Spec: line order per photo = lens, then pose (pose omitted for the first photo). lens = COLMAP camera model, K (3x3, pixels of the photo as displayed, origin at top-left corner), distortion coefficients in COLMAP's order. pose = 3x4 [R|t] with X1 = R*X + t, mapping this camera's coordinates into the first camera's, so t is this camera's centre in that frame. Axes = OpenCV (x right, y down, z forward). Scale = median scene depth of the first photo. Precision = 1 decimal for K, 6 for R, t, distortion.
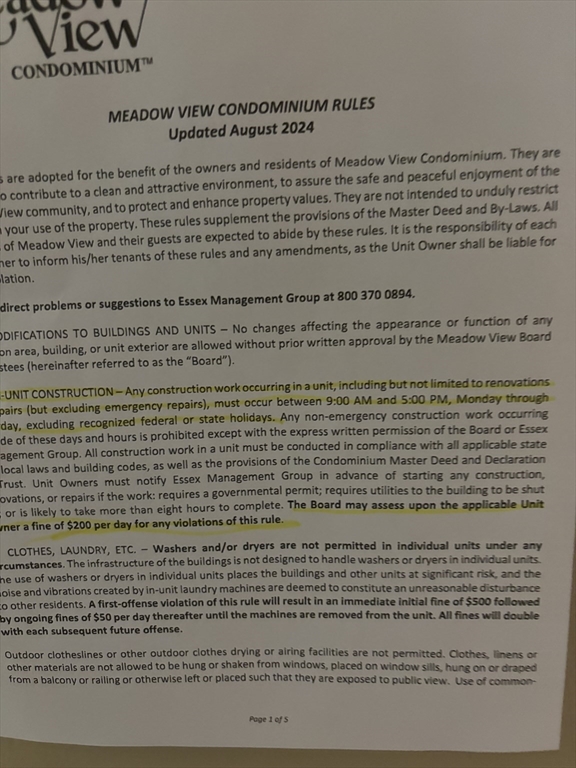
lens RADIAL K [[578.1, 0, 288.0], [0, 578.1, 384.0], [0, 0, 1]] dist [0.089866, -0.158768]
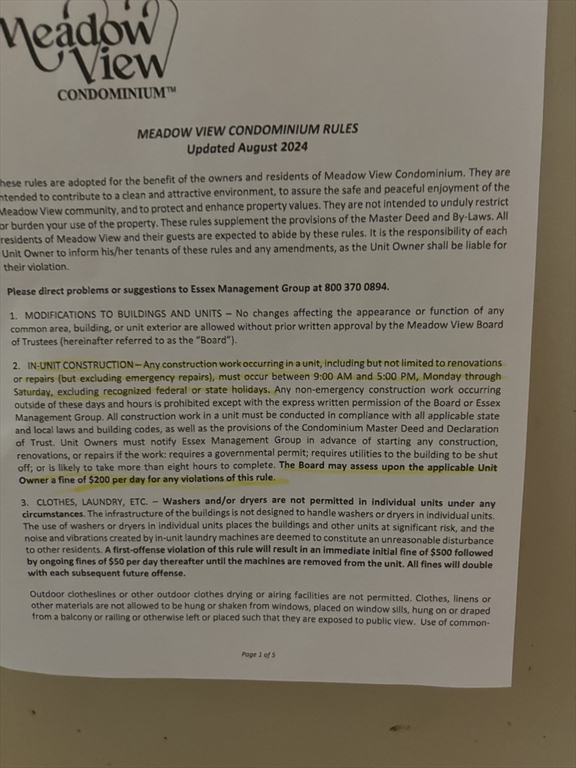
lens RADIAL K [[578.1, 0, 288.0], [0, 578.1, 384.0], [0, 0, 1]] dist [0.089866, -0.158768]
pose [[0.999634, 0.017131, 0.020957, -0.010853], [-0.017568, 0.999628, 0.020871, 0.022094], [-0.020592, -0.021232, 0.999562, -0.179433]]
